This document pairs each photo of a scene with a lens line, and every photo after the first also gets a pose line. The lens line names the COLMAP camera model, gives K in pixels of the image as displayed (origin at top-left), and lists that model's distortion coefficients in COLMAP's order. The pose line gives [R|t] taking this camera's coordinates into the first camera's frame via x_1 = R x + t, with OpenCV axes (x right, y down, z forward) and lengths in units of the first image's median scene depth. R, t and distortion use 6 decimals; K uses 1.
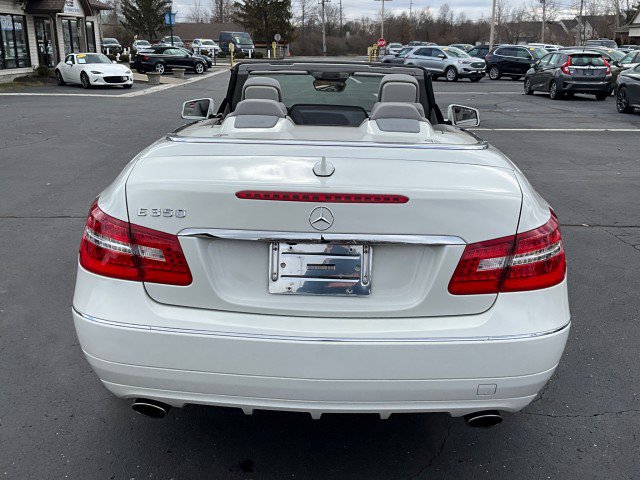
lens RADIAL K [[710.6, 0, 317.3], [0, 710.6, 239.6], [0, 0, 1]] dist [0.127210, -0.267260]
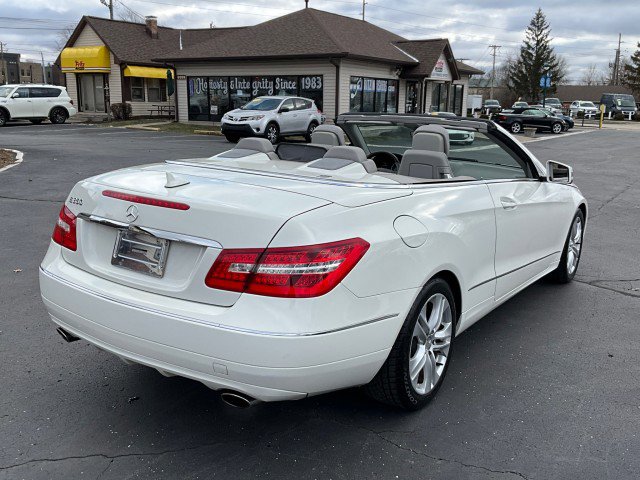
lens RADIAL K [[687.3, 0, 320.0], [0, 687.3, 240.0], [0, 0, 1]] dist [0.127084, -0.290055]
pose [[0.827044, 0.123316, -0.548445, 0.142935], [-0.164552, 0.986014, -0.026439, -0.000667], [0.537514, 0.112114, 0.835769, 0.011350]]
